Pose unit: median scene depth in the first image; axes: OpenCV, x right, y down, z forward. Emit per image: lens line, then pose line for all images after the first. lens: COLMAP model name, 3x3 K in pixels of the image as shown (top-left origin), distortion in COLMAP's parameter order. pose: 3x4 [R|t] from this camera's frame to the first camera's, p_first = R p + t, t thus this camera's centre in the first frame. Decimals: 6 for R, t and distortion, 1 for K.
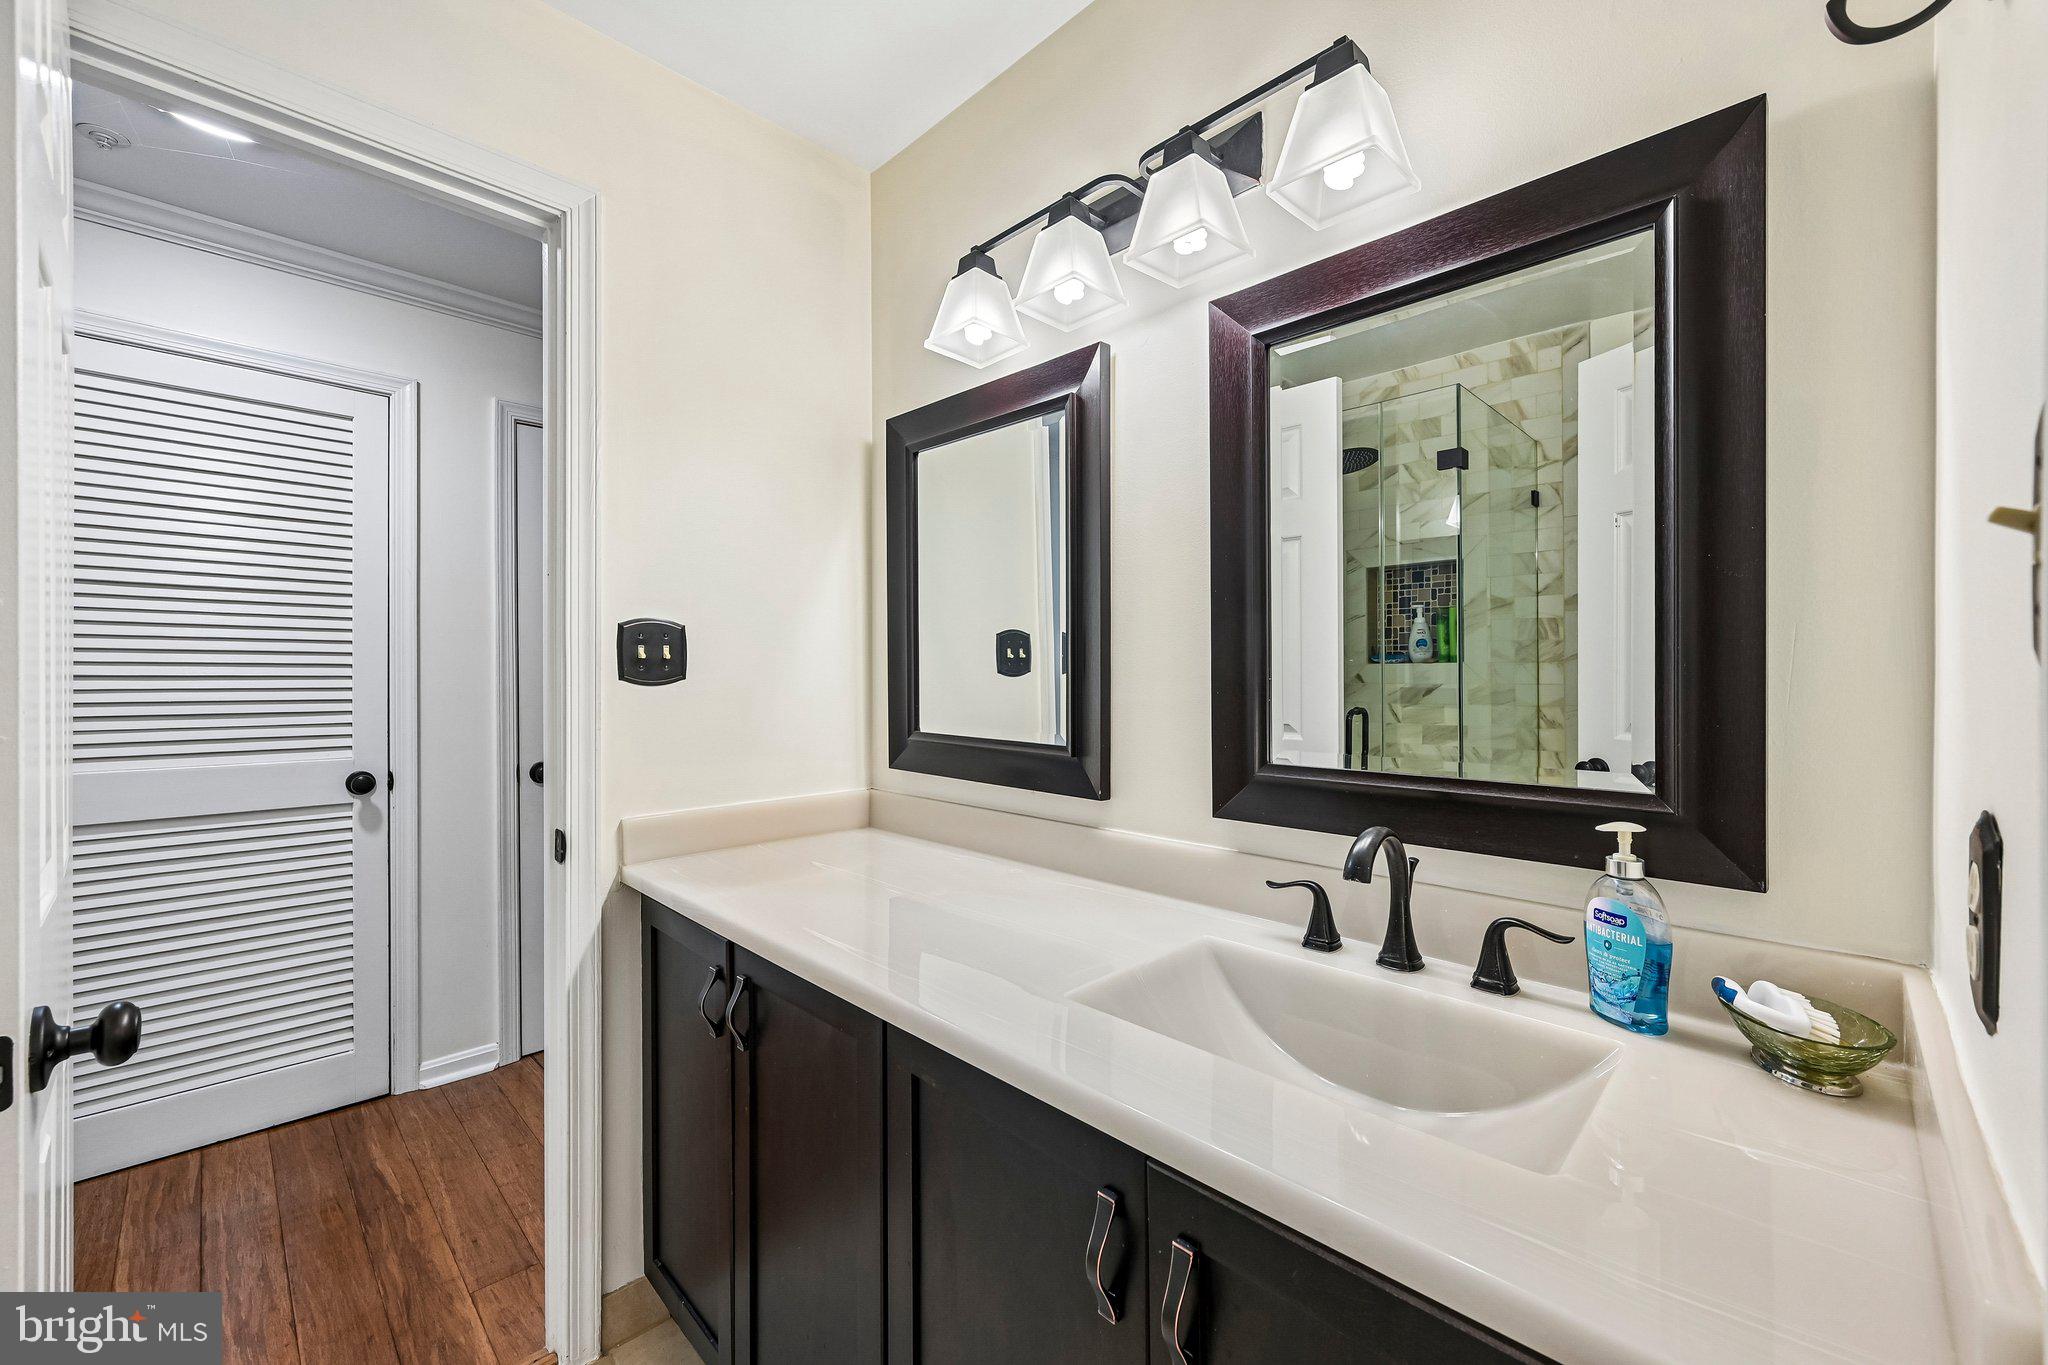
lens RADIAL K [[810.9, 0, 1031.3], [0, 810.9, 684.1], [0, 0, 1]] dist [-0.000243, -0.000260]
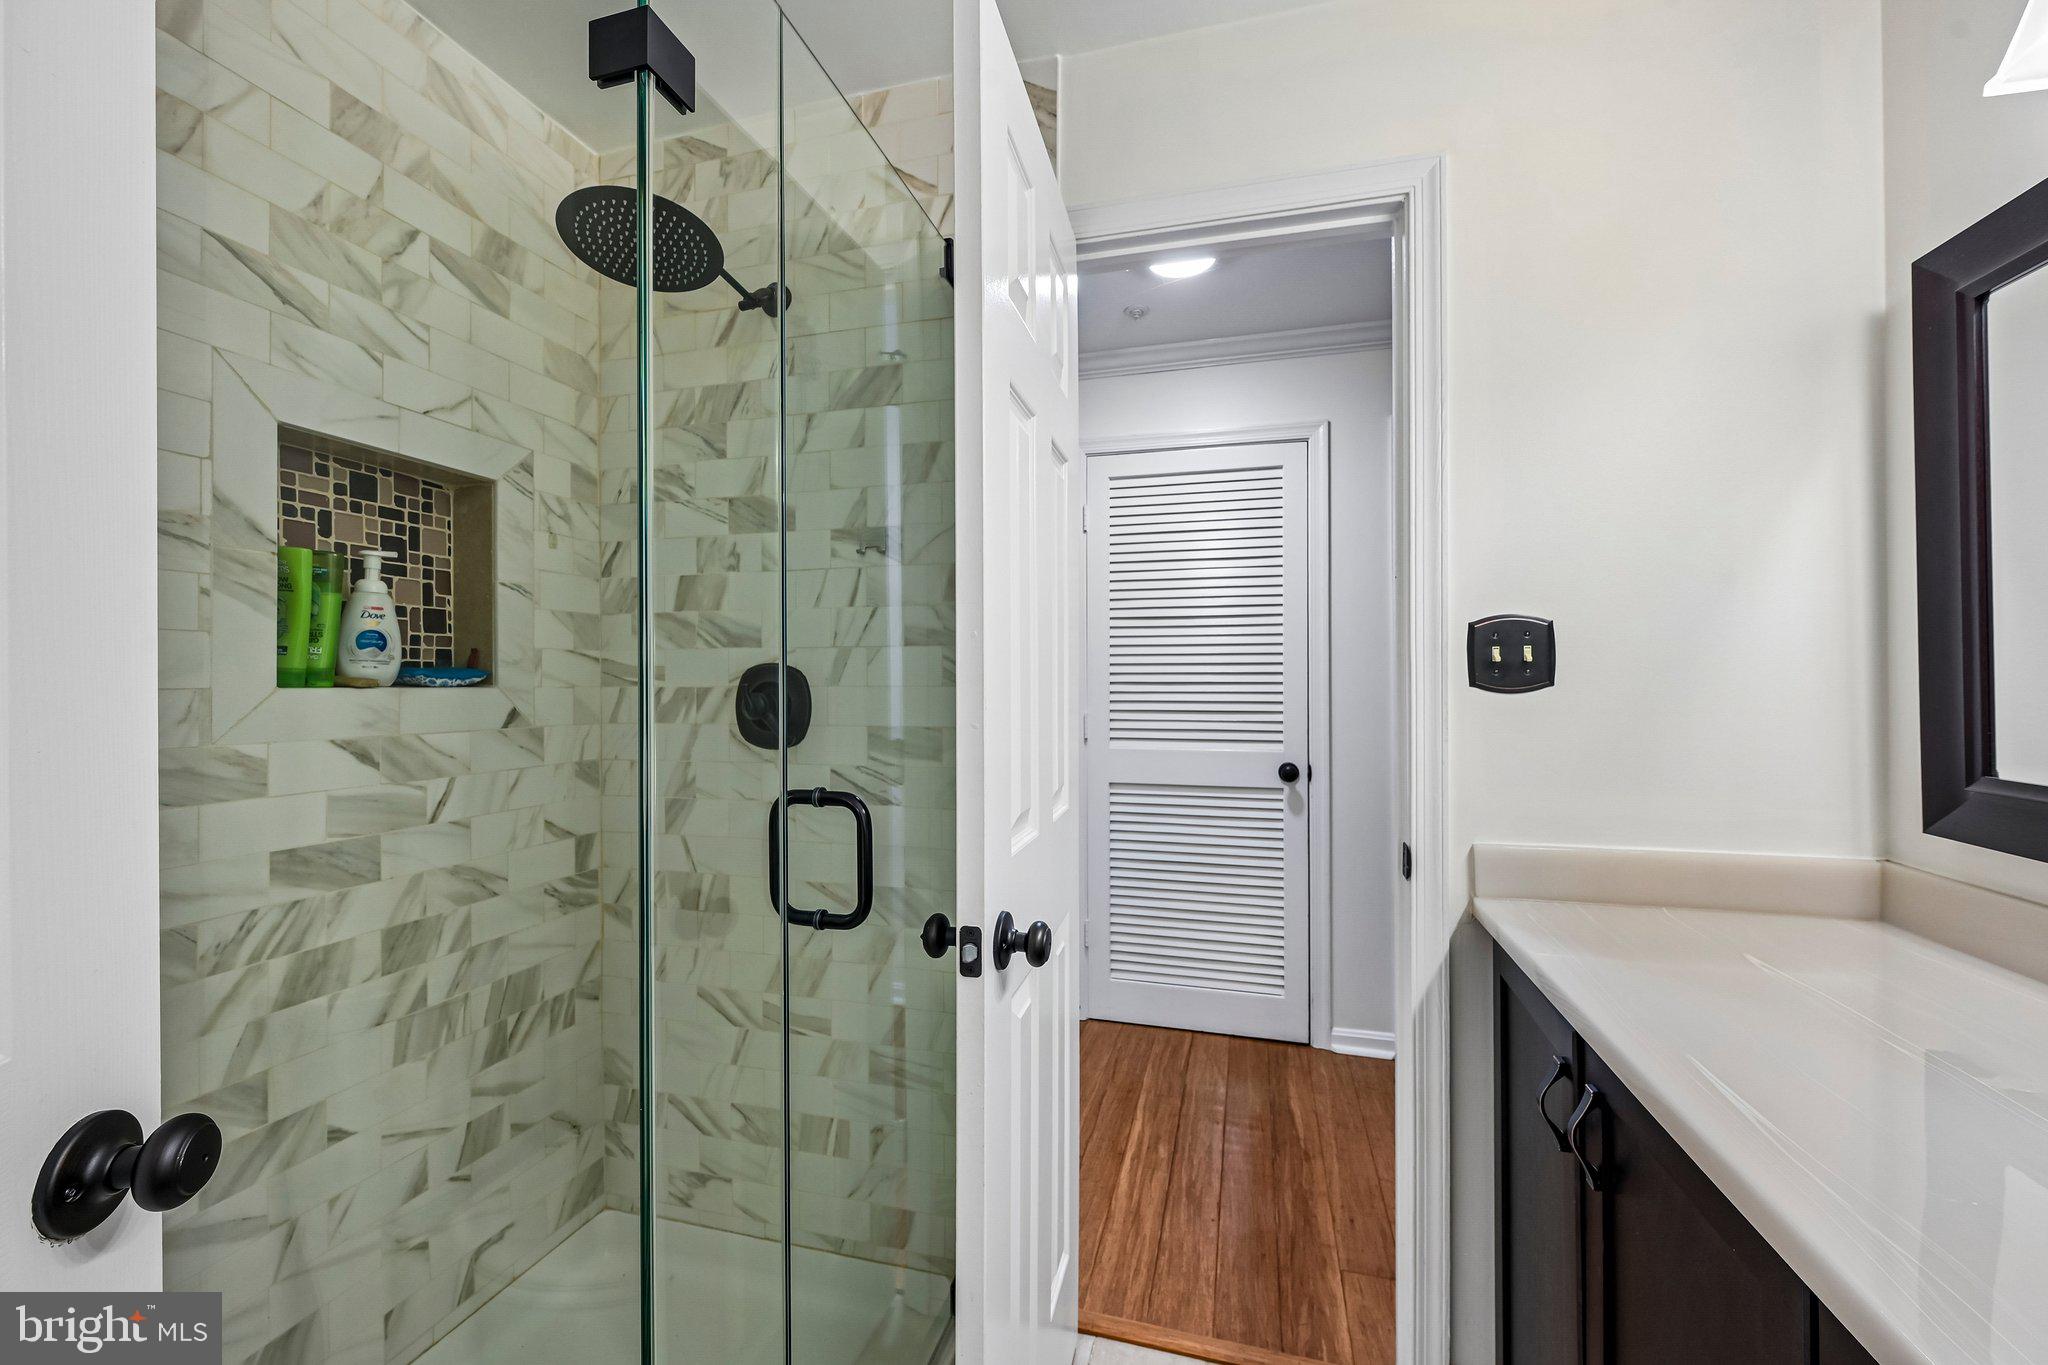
lens RADIAL K [[810.9, 0, 1022.4], [0, 810.9, 680.3], [0, 0, 1]] dist [-0.000243, -0.000260]
pose [[0.493068, -0.003396, -0.869984, 0.020832], [-0.006554, 0.999950, -0.007618, -0.001657], [0.869966, 0.009458, 0.493021, 0.115136]]
